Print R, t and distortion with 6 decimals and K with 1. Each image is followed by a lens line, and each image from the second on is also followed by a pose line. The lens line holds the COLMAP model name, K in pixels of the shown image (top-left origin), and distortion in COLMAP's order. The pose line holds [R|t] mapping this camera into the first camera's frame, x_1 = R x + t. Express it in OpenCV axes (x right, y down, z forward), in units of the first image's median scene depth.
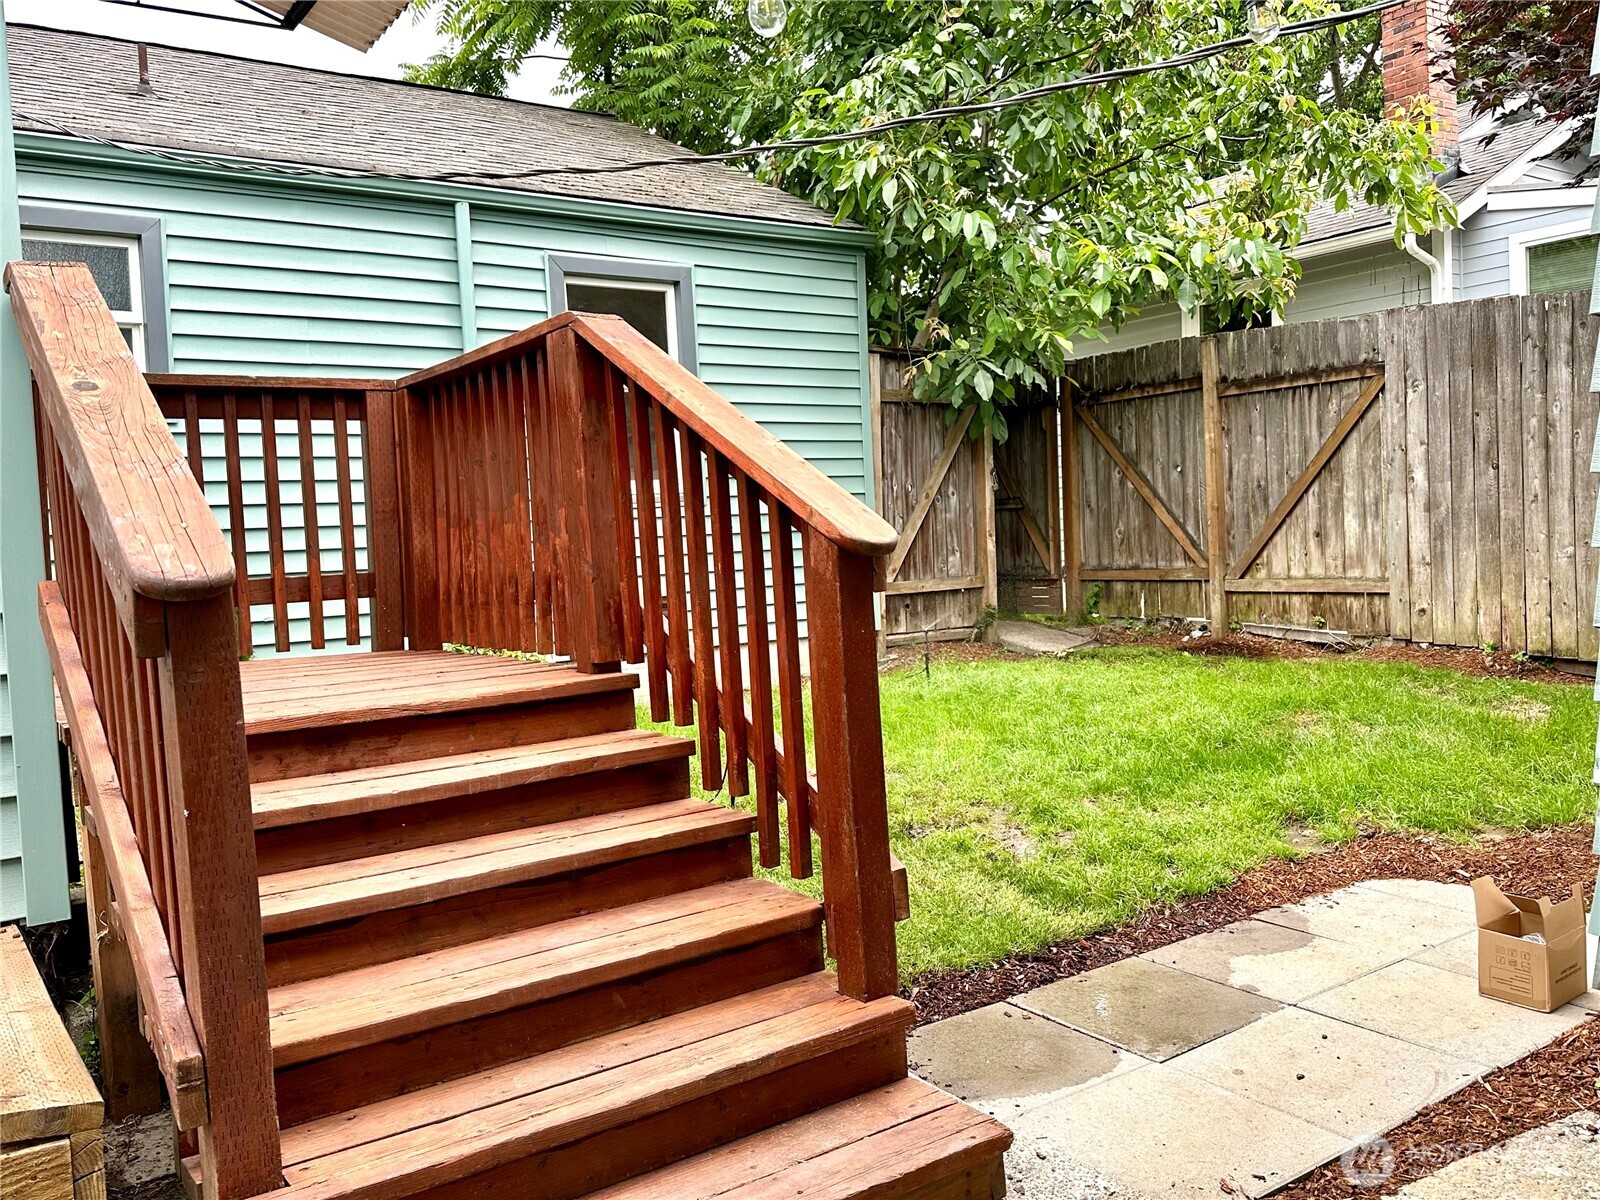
lens RADIAL K [[1288.9, 0, 800.0], [0, 1288.9, 600.0], [0, 0, 1]] dist [0.146981, 0.000459]
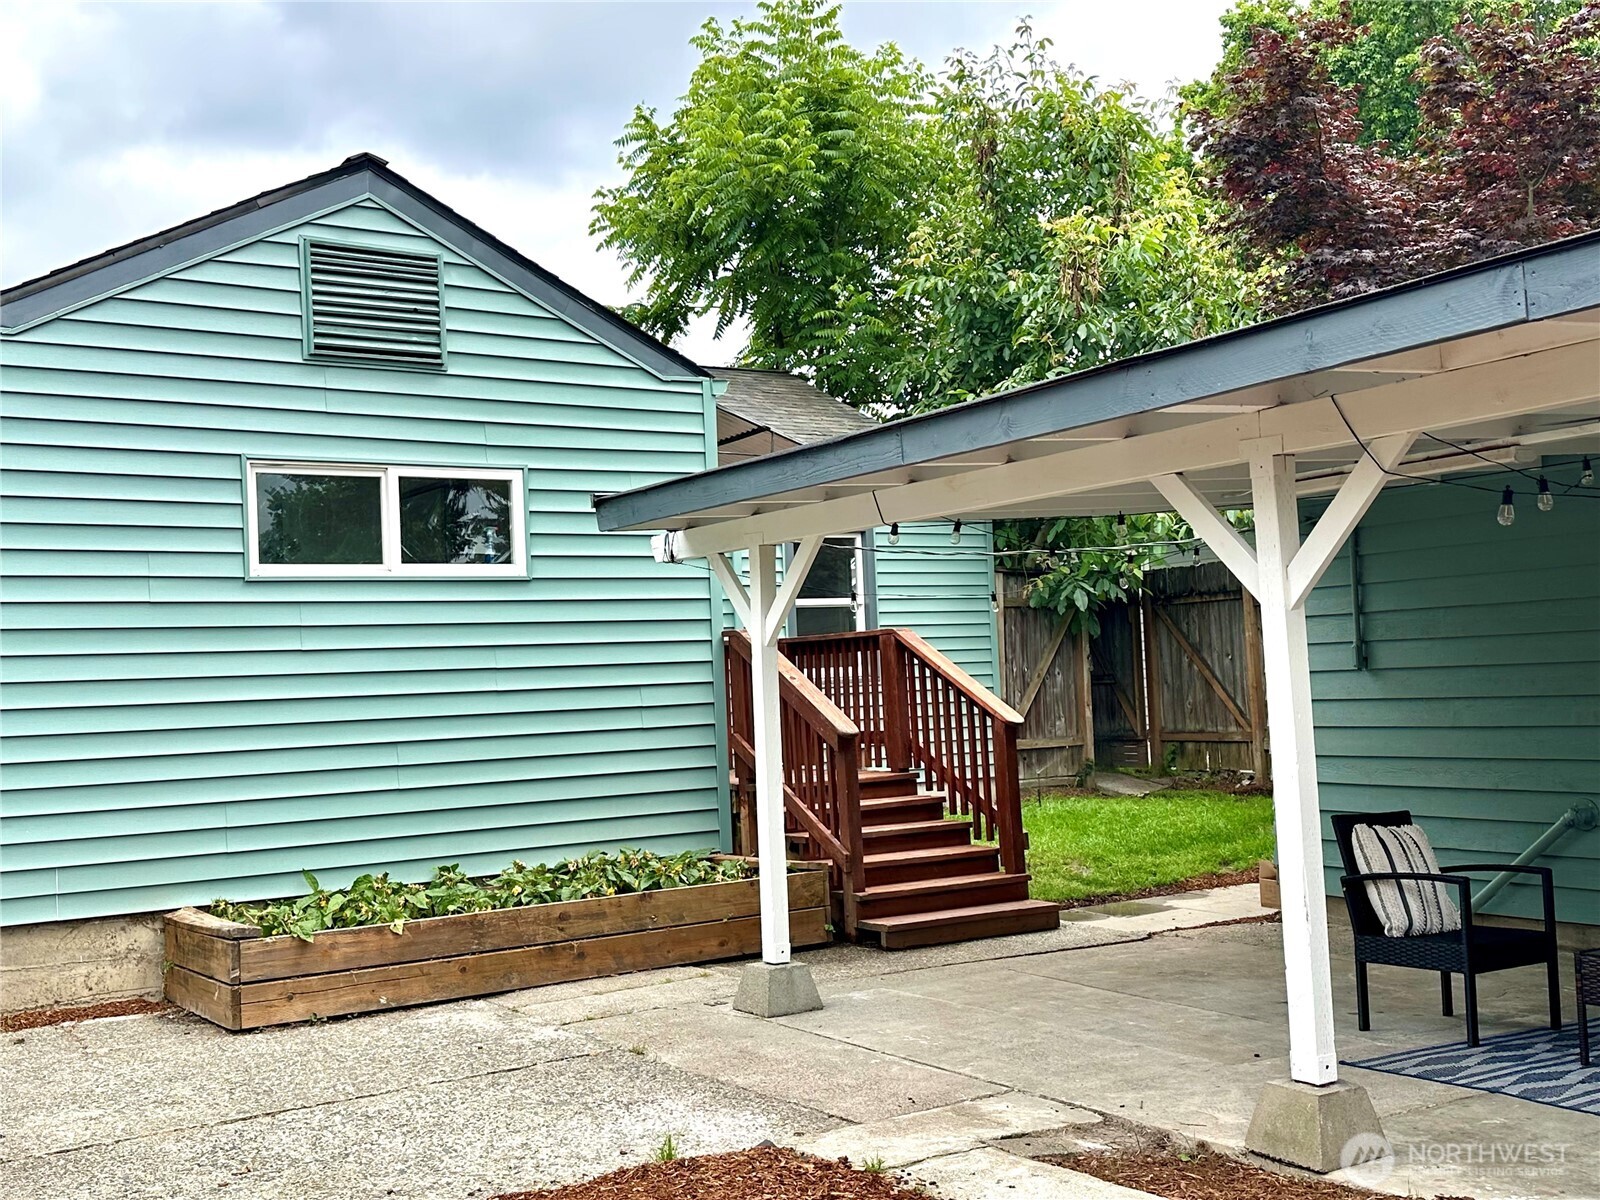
lens RADIAL K [[1697.5, 0, 806.4], [0, 1697.5, 592.7], [0, 0, 1]] dist [0.175029, -0.389638]
pose [[0.999129, 0.001990, -0.041671, -0.067435], [-0.006291, 0.994628, -0.103327, 0.017347], [0.041242, 0.103499, 0.993774, -0.758101]]
